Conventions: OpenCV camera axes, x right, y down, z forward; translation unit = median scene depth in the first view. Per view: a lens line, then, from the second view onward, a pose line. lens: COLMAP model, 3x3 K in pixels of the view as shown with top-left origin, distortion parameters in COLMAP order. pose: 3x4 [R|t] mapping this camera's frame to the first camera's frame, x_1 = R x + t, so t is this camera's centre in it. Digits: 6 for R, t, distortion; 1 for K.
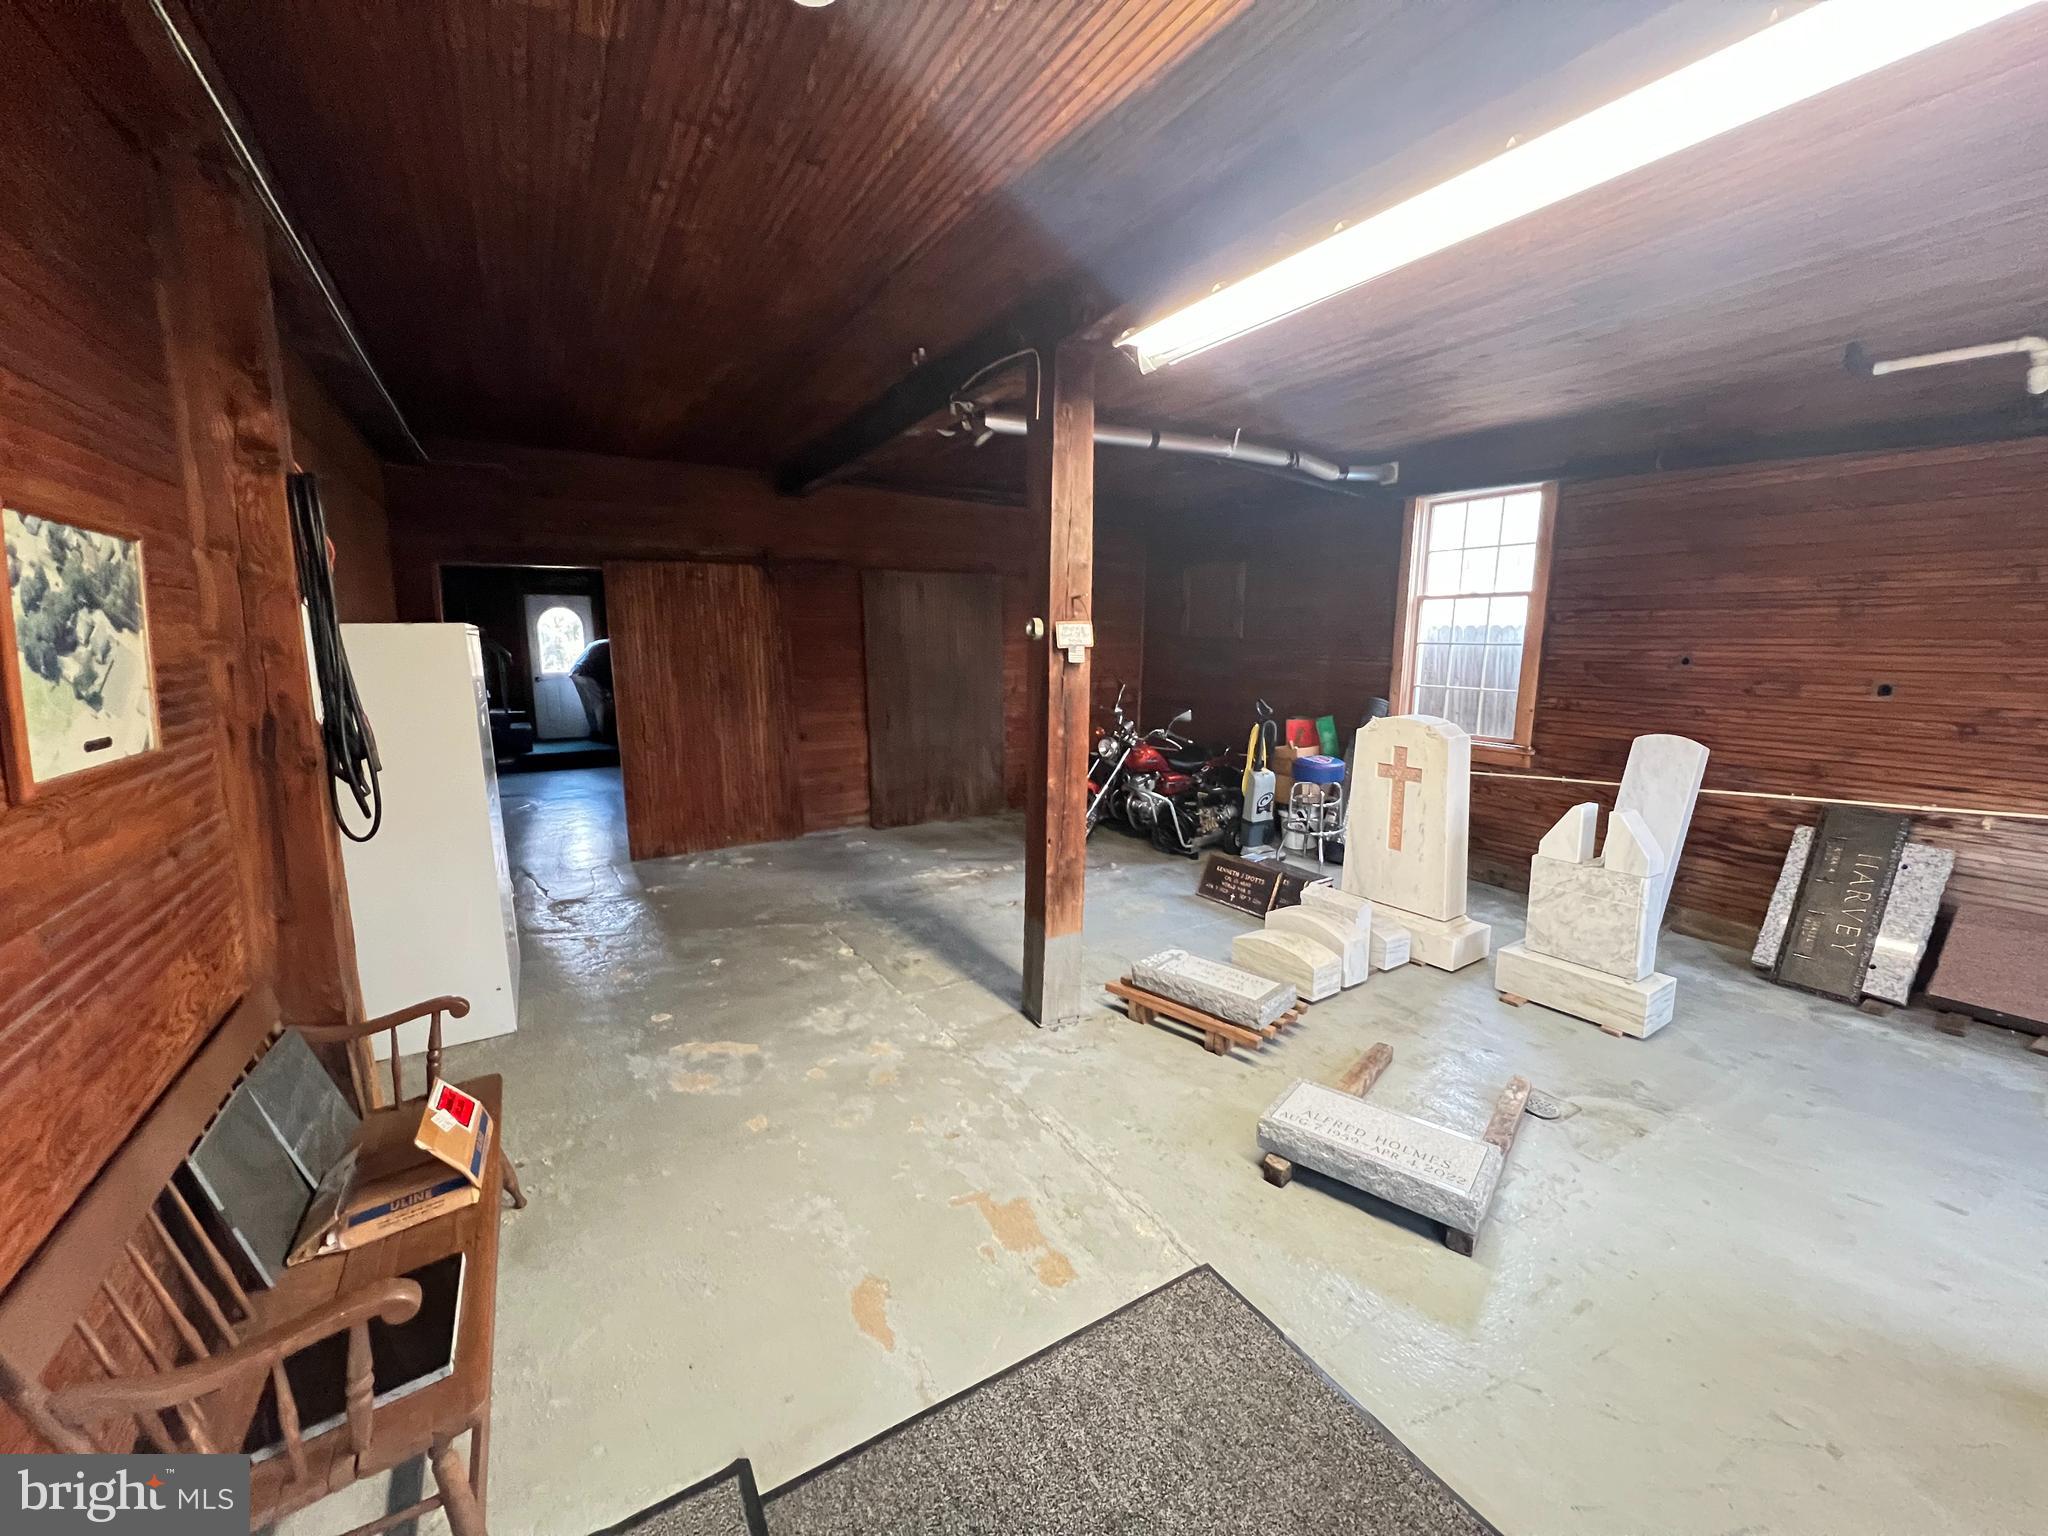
lens RADIAL K [[825.6, 0, 1027.8], [0, 825.6, 764.9], [0, 0, 1]] dist [0.000362, 0.000030]
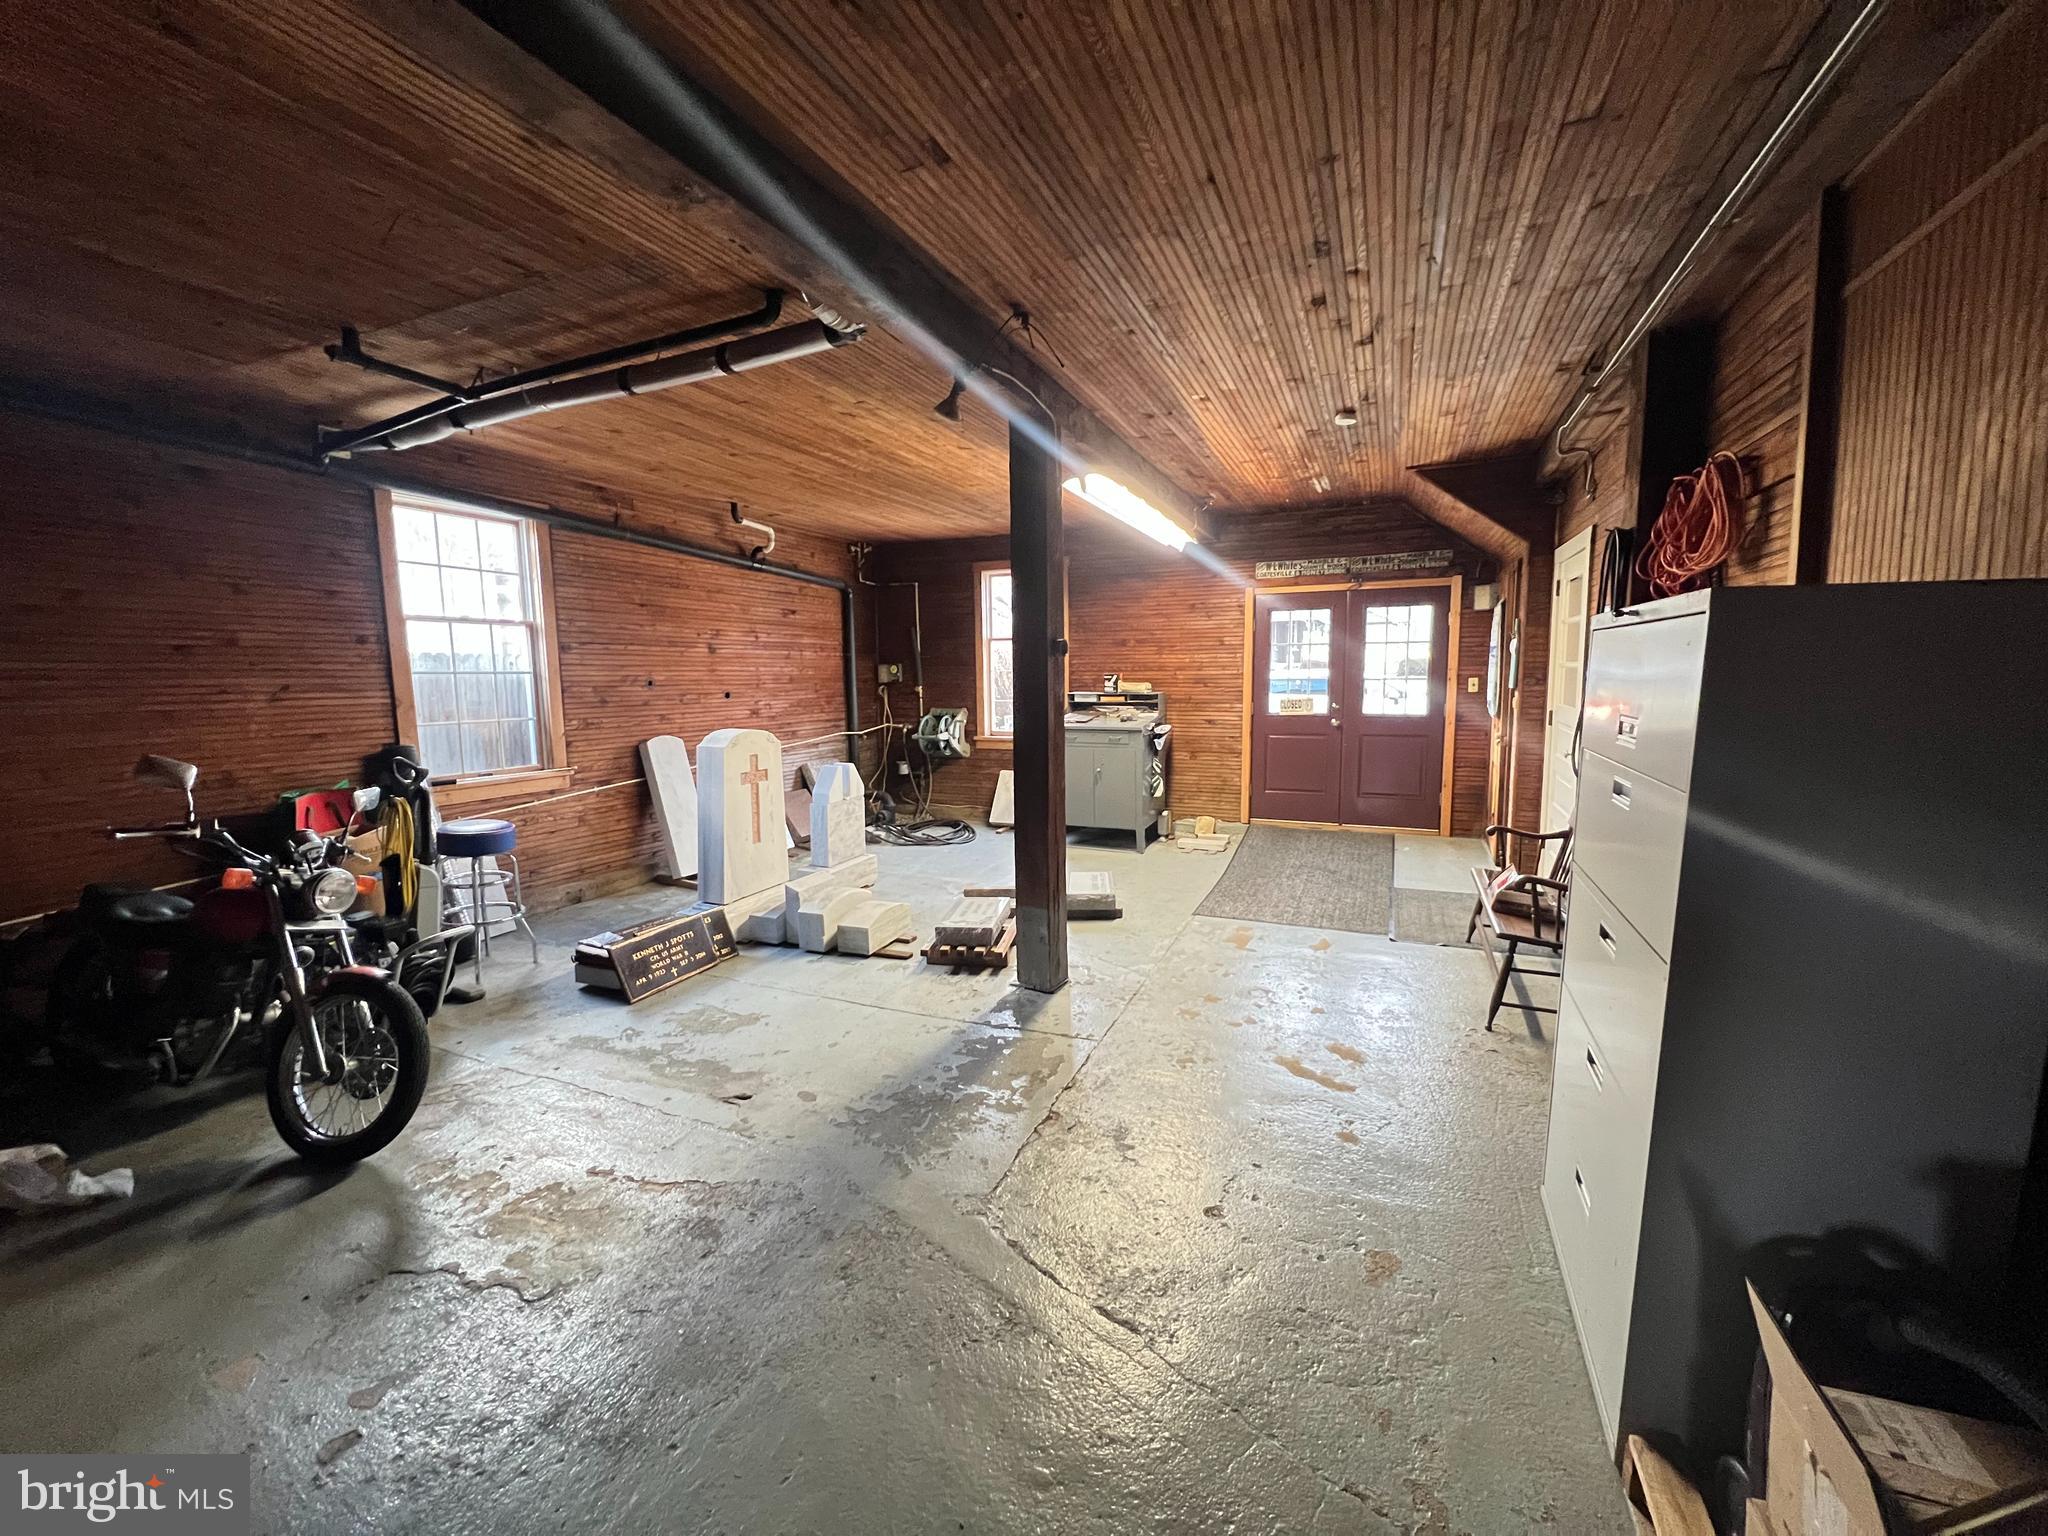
lens RADIAL K [[825.6, 0, 1023.5], [0, 825.6, 761.5], [0, 0, 1]] dist [0.000362, 0.000030]
pose [[-0.585944, -0.081543, 0.806239, -0.620185], [0.137259, 0.970561, 0.197917, -0.166805], [-0.798642, 0.226632, -0.557502, 1.165624]]
